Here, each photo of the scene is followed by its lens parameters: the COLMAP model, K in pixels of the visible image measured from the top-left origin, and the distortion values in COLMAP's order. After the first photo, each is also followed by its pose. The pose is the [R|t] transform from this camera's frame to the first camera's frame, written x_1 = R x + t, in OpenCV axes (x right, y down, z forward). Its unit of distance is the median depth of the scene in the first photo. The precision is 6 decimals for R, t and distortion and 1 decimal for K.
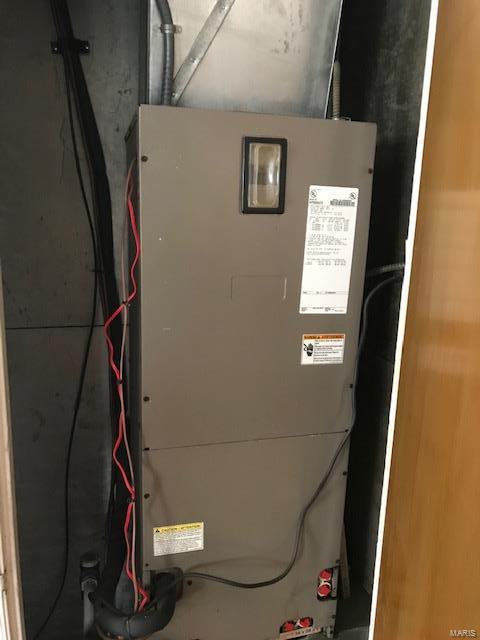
lens RADIAL K [[533.4, 0, 238.8], [0, 533.4, 318.9], [0, 0, 1]] dist [0.003944, 0.007279]
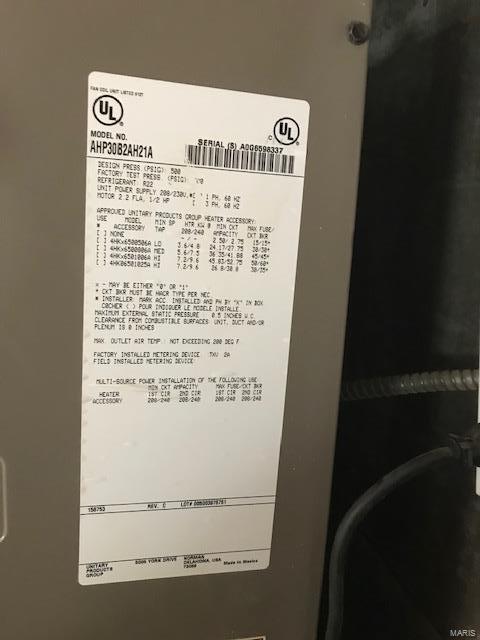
lens RADIAL K [[533.4, 0, 241.7], [0, 533.4, 321.8], [0, 0, 1]] dist [0.003944, 0.007279]
pose [[0.999697, 0.018834, -0.015823, 0.197718], [-0.019460, 0.998993, -0.040436, -0.130769], [0.015046, 0.040732, 0.999057, 0.751683]]
